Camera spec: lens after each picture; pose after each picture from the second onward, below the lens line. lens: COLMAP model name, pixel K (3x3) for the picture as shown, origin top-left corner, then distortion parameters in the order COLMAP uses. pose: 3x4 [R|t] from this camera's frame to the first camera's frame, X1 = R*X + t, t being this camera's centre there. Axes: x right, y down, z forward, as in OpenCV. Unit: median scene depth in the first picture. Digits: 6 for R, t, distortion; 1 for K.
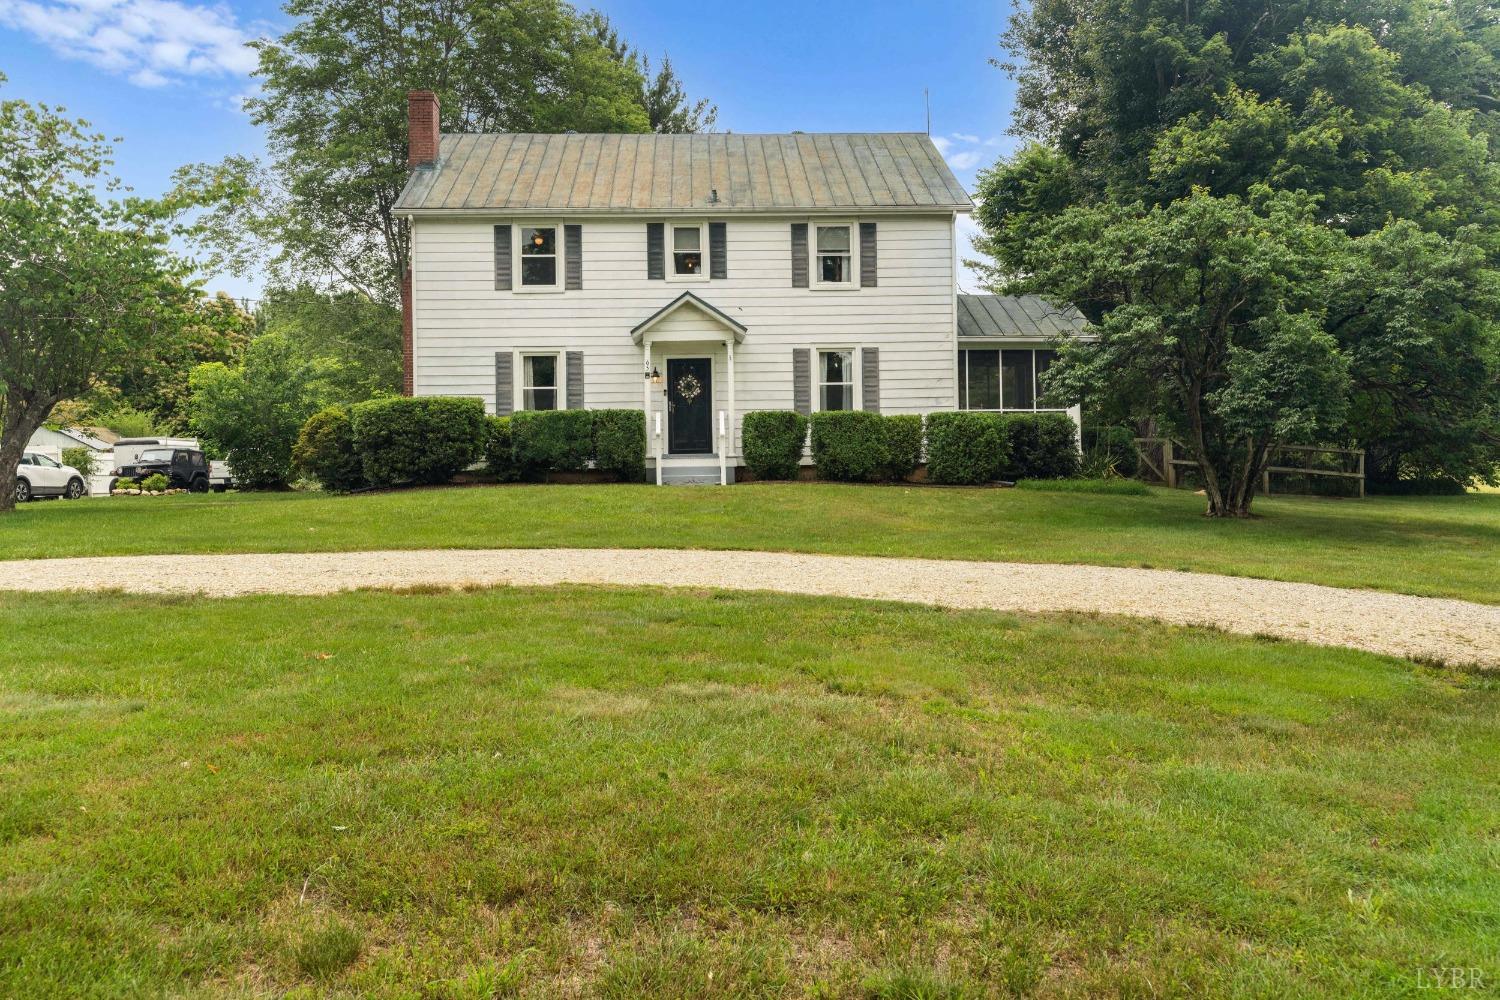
lens RADIAL K [[1191.6, 0, 748.0], [0, 1191.6, 472.1], [0, 0, 1]] dist [-0.001957, -0.000543]
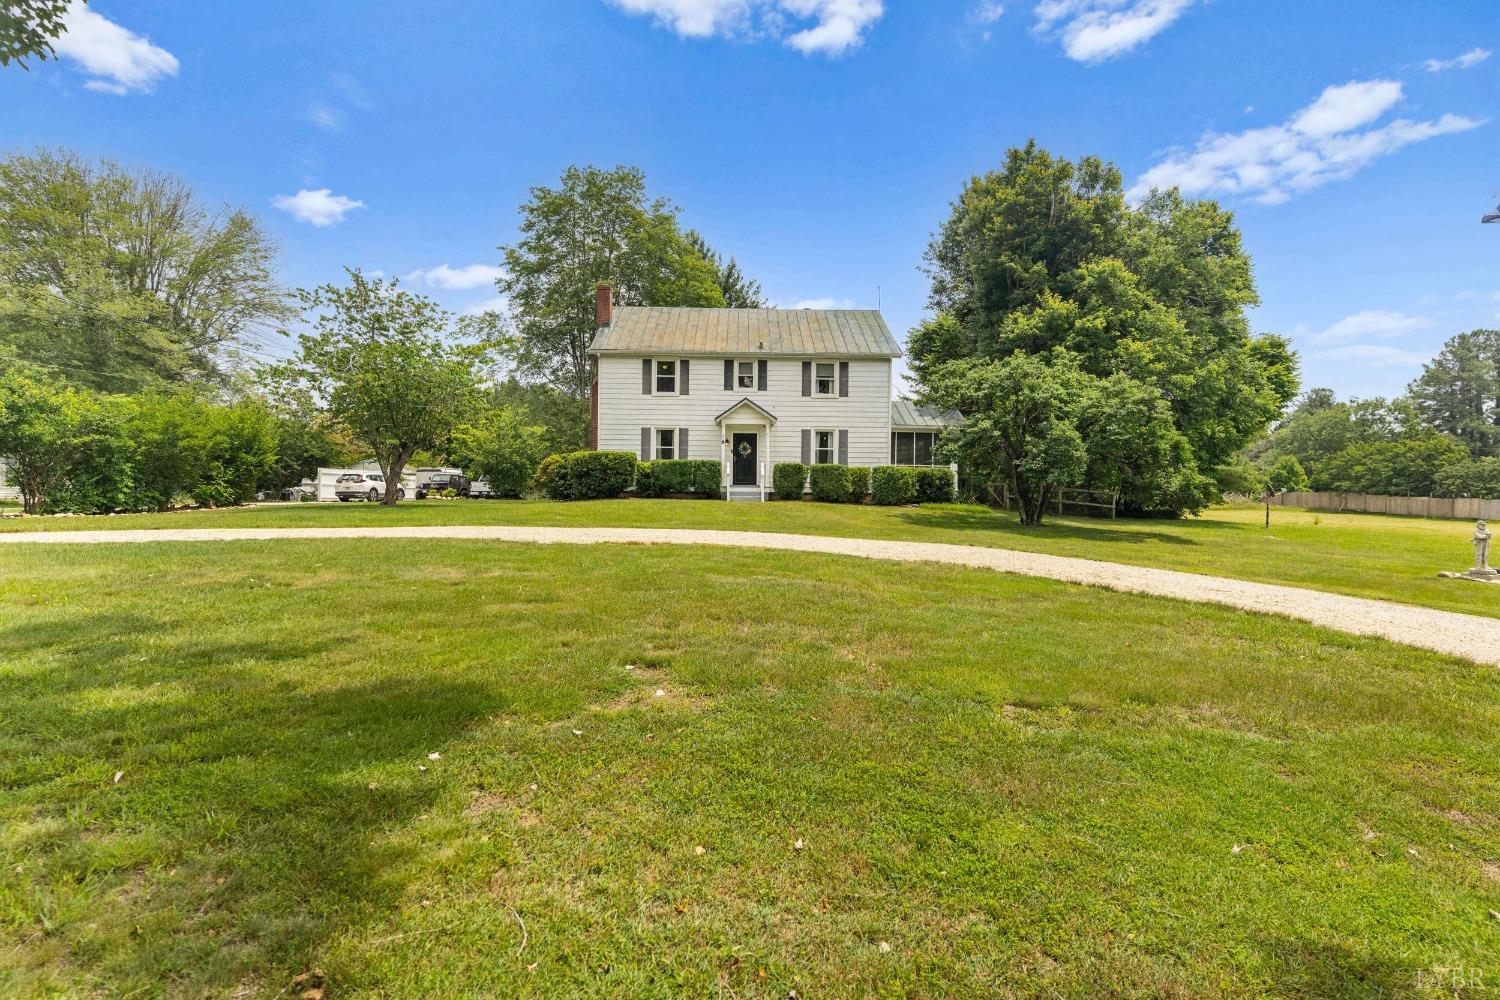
lens RADIAL K [[726.3, 0, 750.0], [0, 726.3, 500.0], [0, 0, 1]] dist [0.000624, -0.000178]
pose [[0.999253, 0.027113, -0.027552, -0.008027], [-0.026990, 0.999624, 0.004858, 0.002508], [0.027673, -0.004111, 0.999609, -0.128731]]
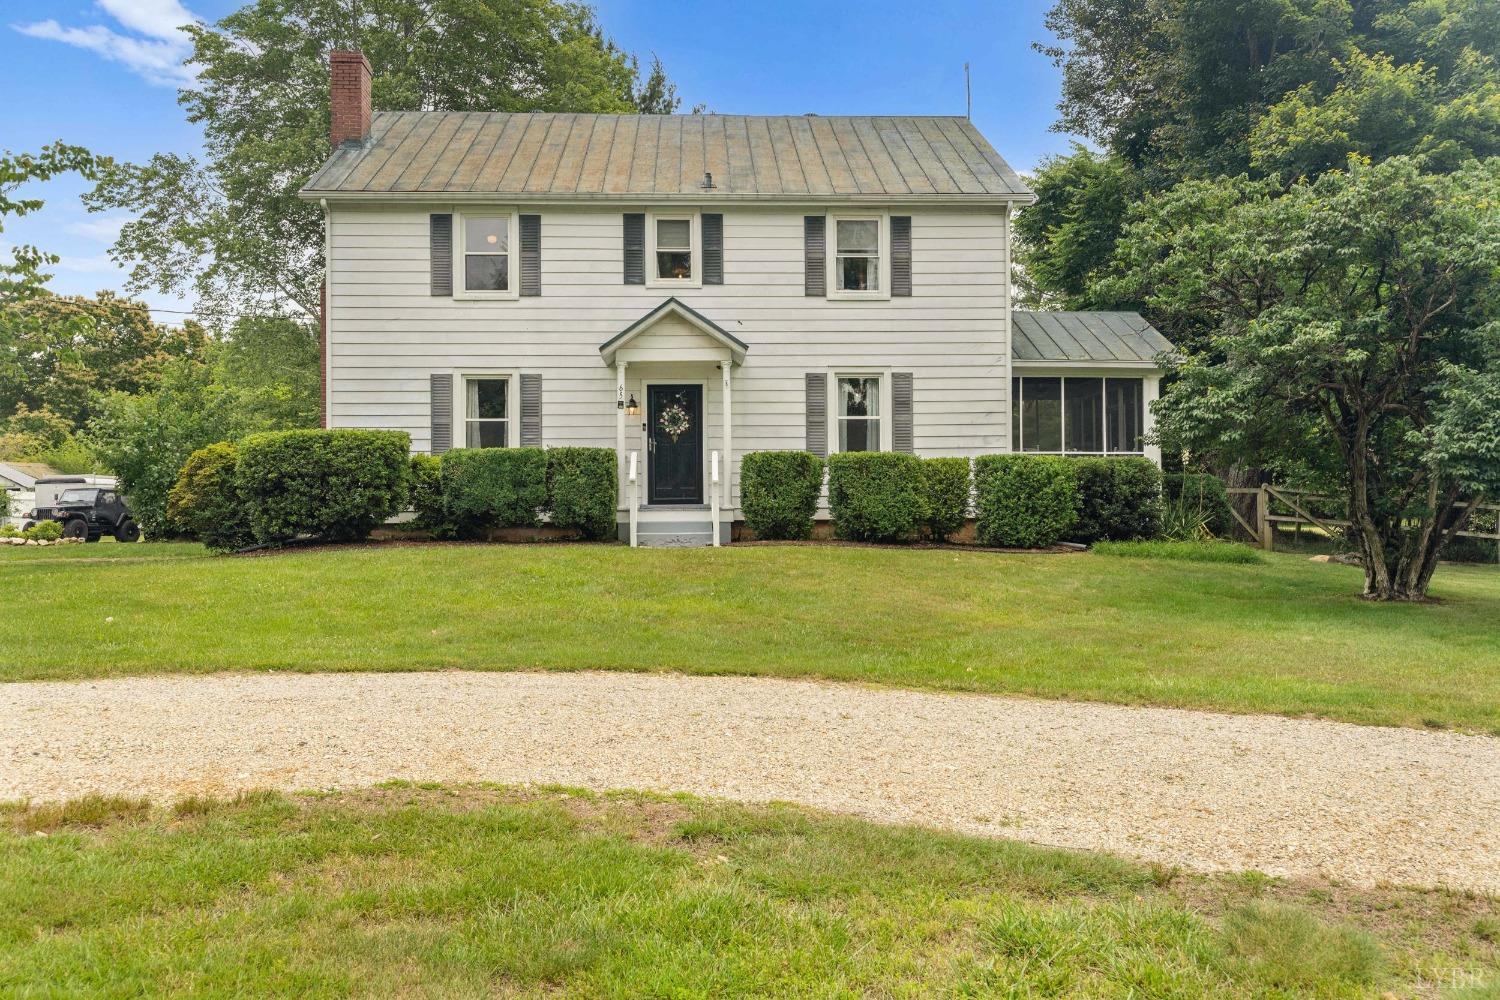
lens RADIAL K [[1192.5, 0, 749.5], [0, 1192.5, 529.9], [0, 0, 1]] dist [-0.003850, 0.000213]
pose [[0.999964, 0.008052, 0.002566, -0.000853], [-0.008091, 0.999851, 0.015233, -0.010626], [-0.002443, -0.015253, 0.999881, 0.200528]]
